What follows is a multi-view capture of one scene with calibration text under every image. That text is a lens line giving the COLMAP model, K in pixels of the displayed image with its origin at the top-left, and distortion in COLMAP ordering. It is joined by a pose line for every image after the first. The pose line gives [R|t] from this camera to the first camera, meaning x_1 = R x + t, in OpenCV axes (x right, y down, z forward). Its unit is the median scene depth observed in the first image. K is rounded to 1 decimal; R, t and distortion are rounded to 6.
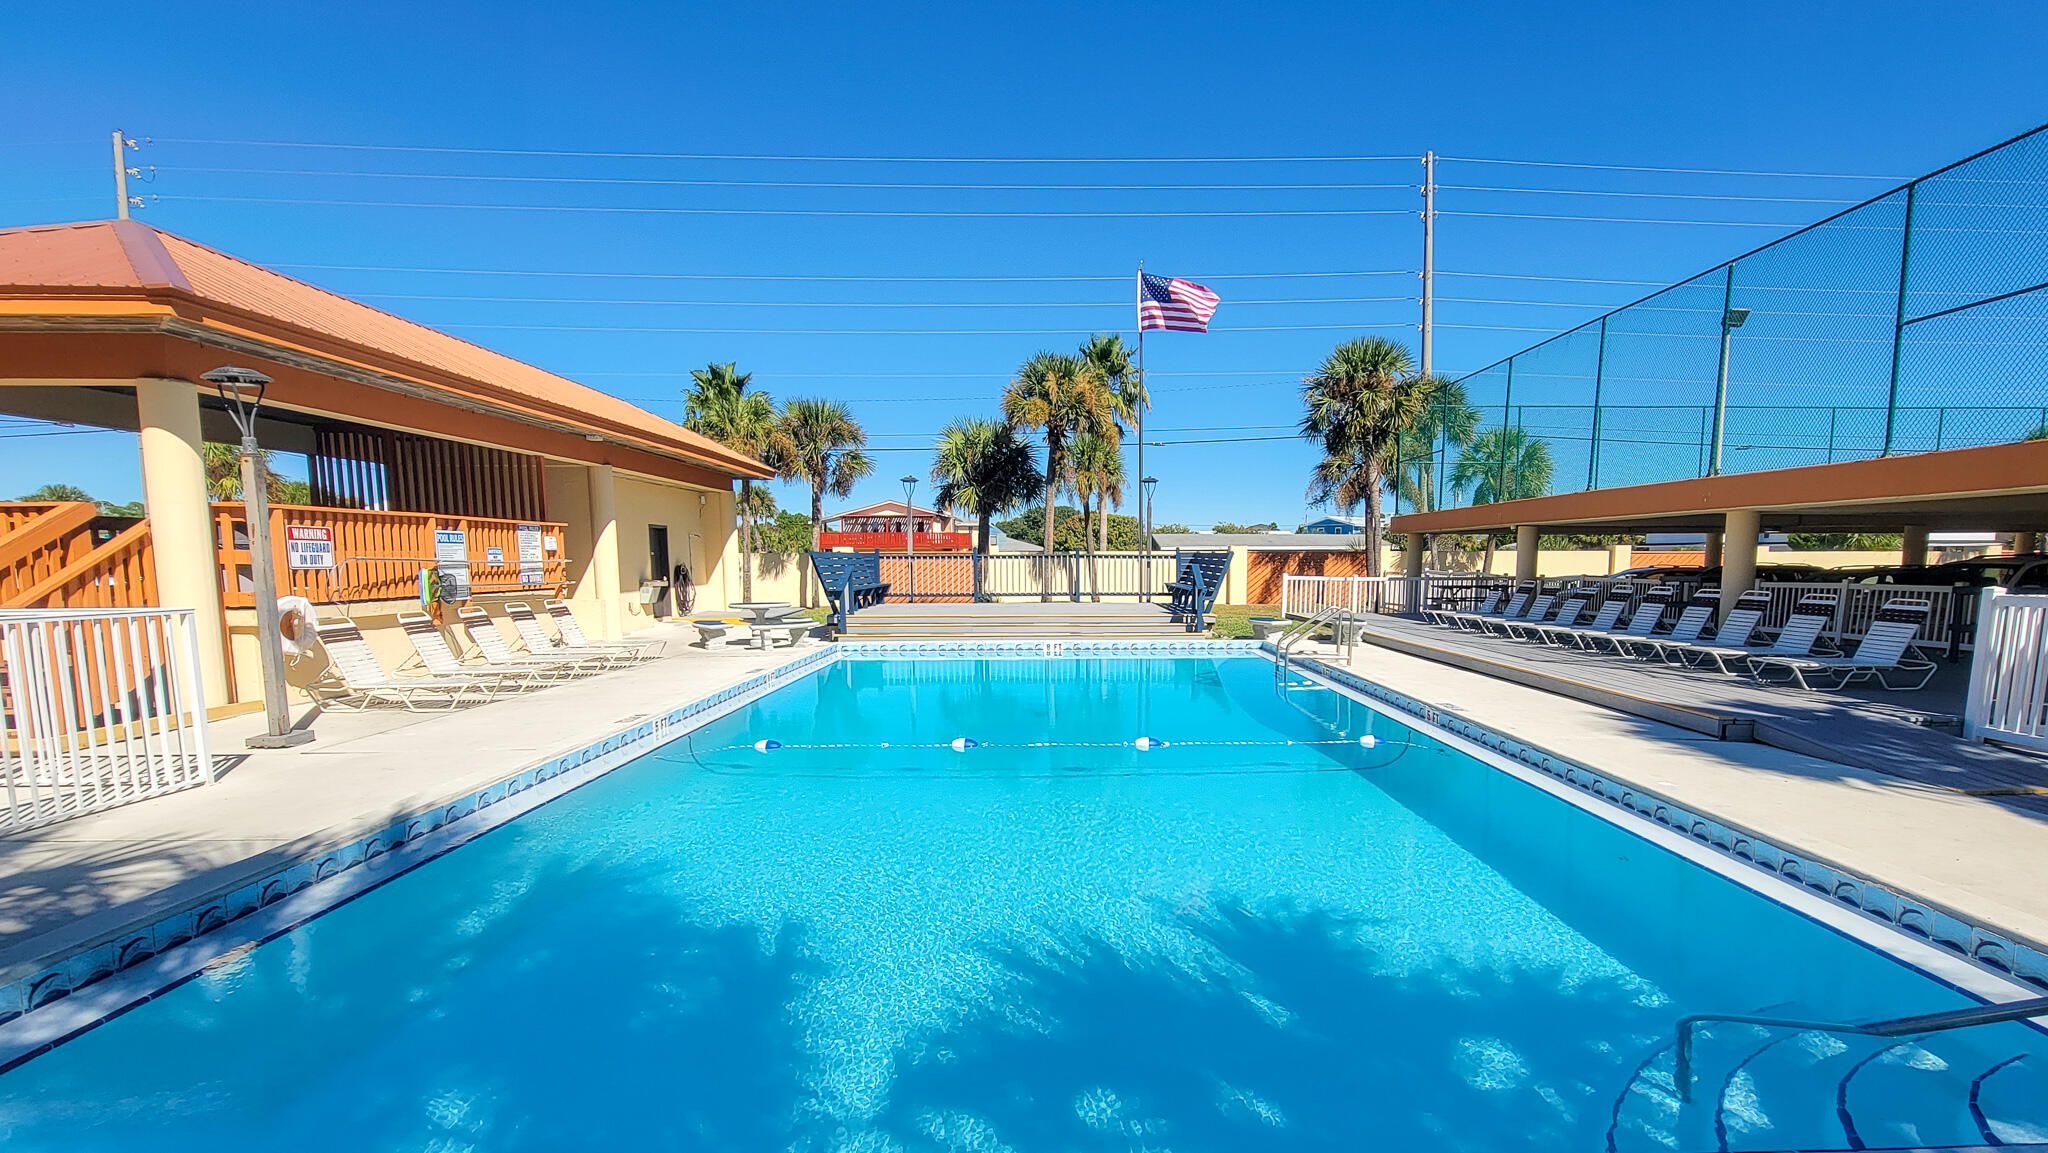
lens RADIAL K [[941.5, 0, 1062.5], [0, 941.5, 578.6], [0, 0, 1]] dist [0.023840, 0.000113]
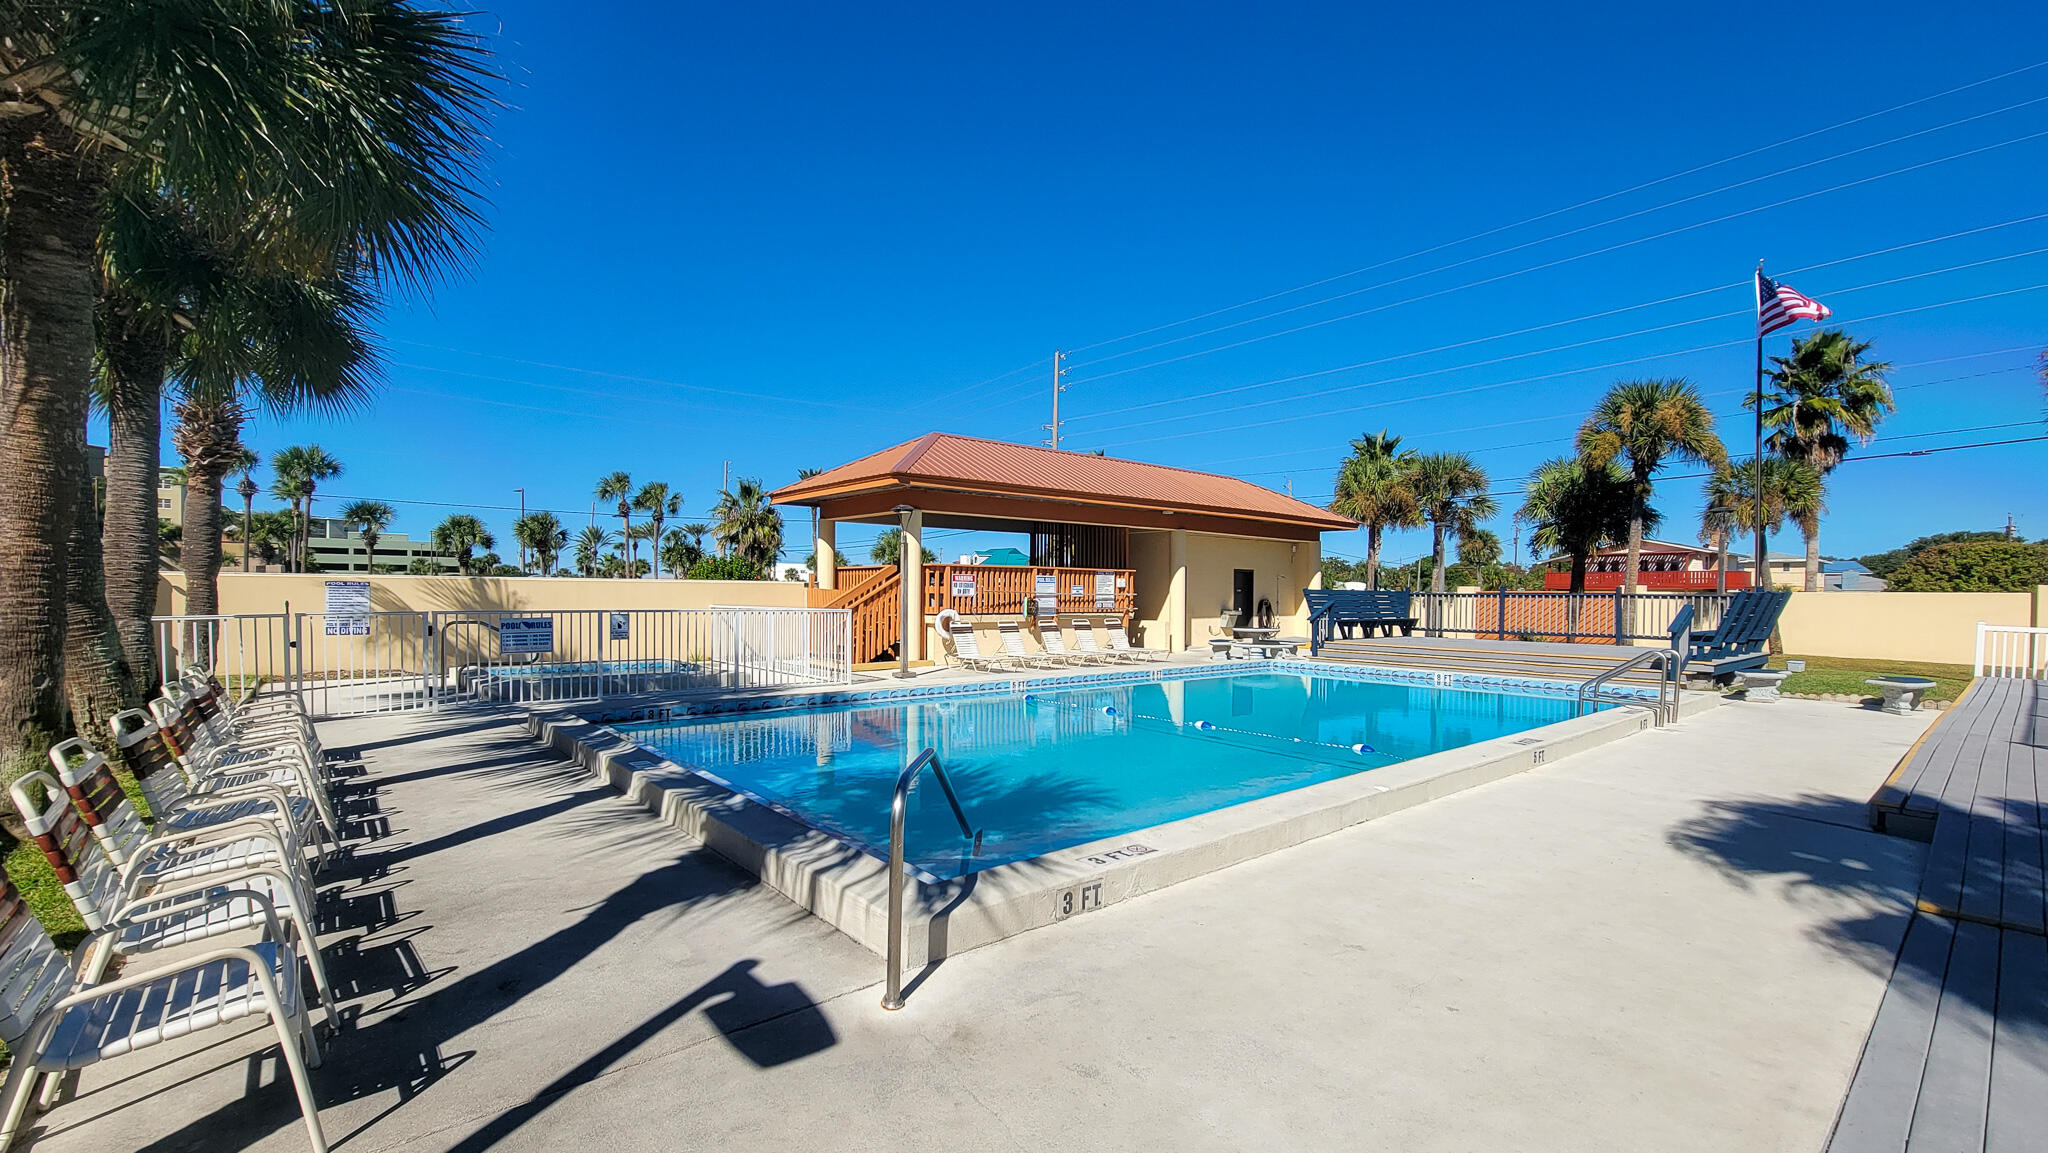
lens RADIAL K [[837.4, 0, 1024.0], [0, 837.4, 576.5], [0, 0, 1]] dist [-0.000833, -0.000051]
pose [[0.630842, -0.004958, -0.775895, 0.433285], [-0.029388, 0.999109, -0.030278, -0.001361], [0.775354, 0.041902, 0.630135, 0.000221]]
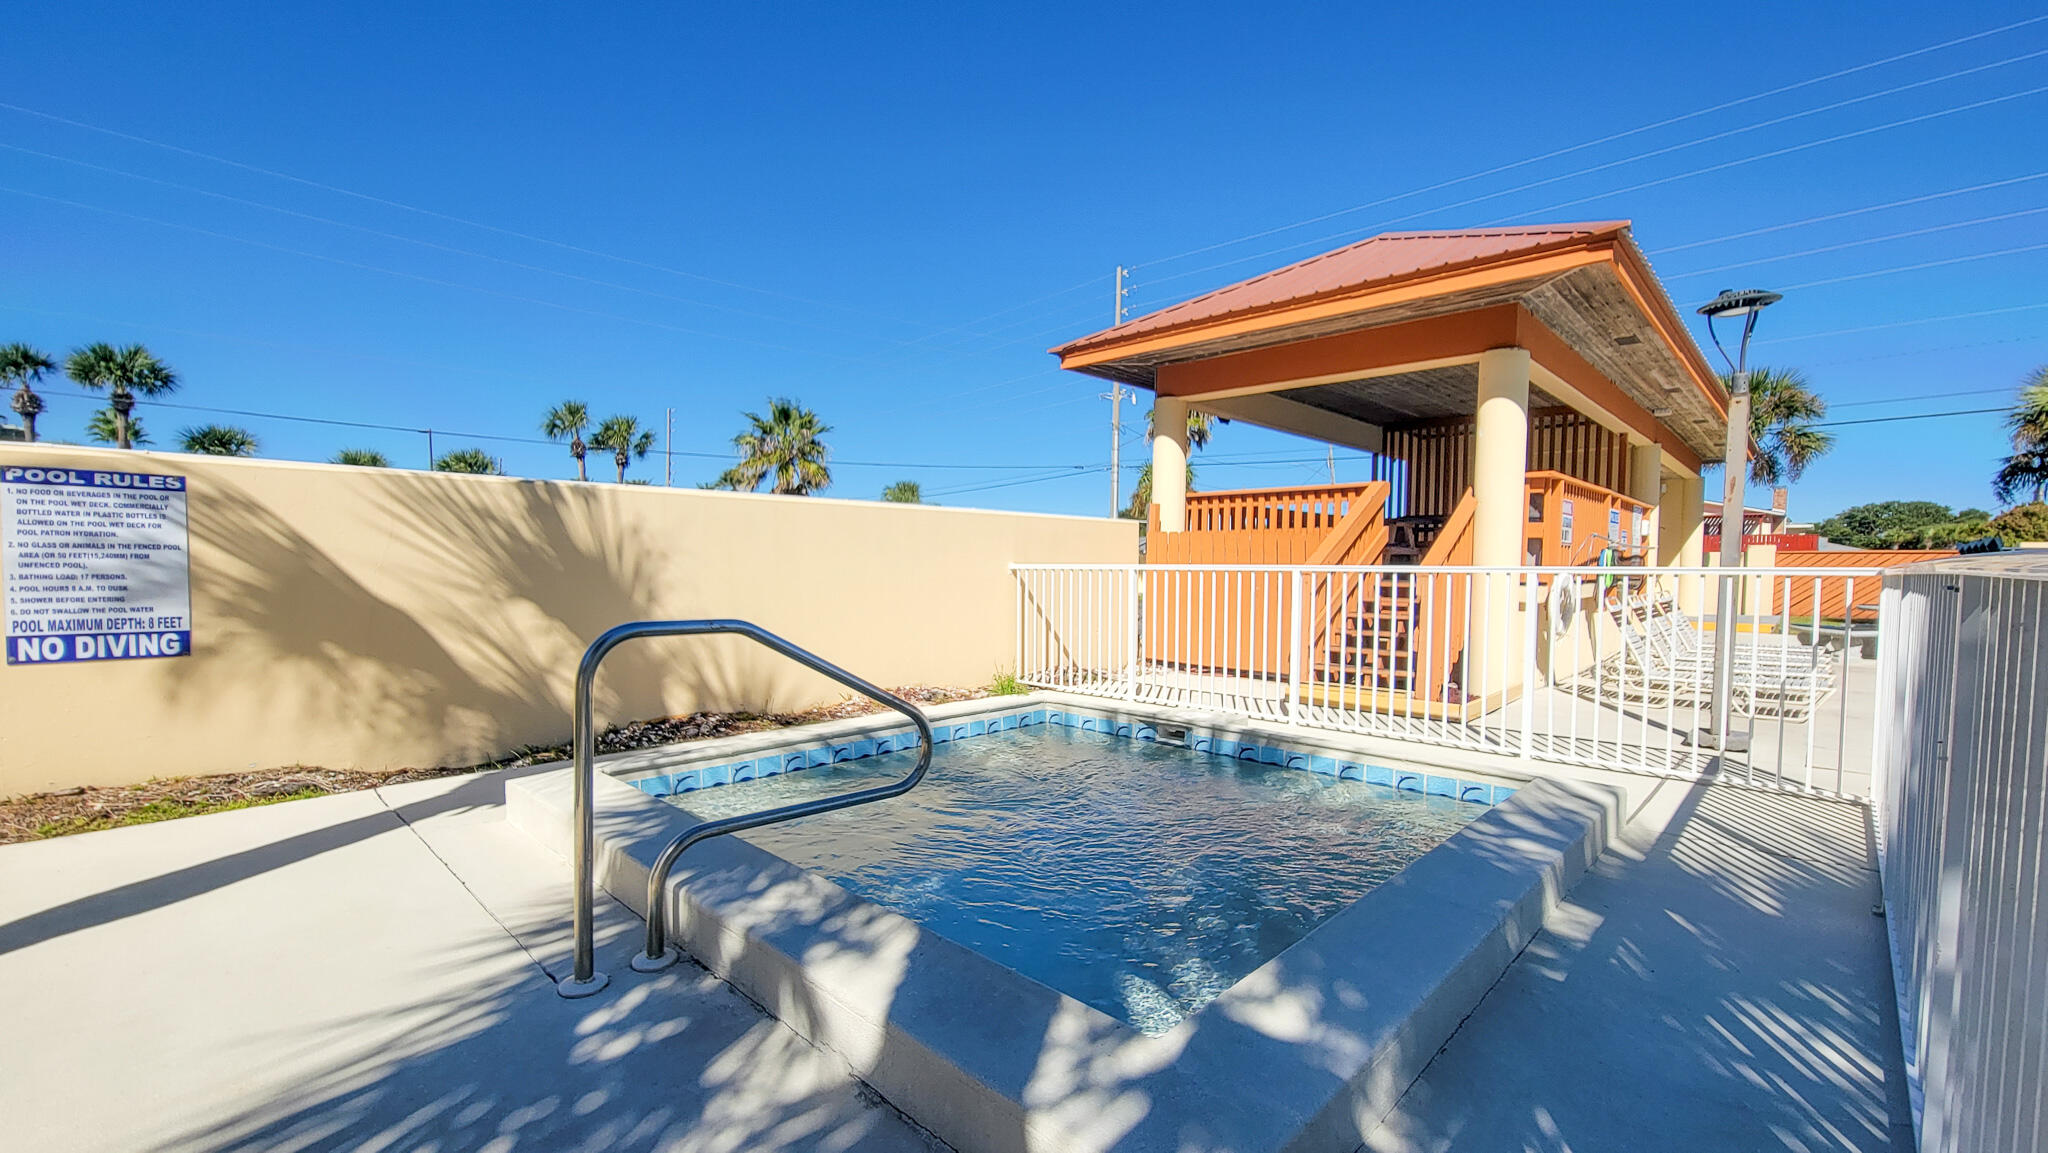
lens RADIAL K [[827.7, 0, 1024.0], [0, 827.7, 576.5], [0, 0, 1]] dist [-0.001114, 0.000191]
pose [[0.705414, 0.023309, -0.708412, -0.417750], [-0.028139, 0.999592, 0.004869, 0.022892], [0.708236, 0.016500, 0.705783, 0.027357]]
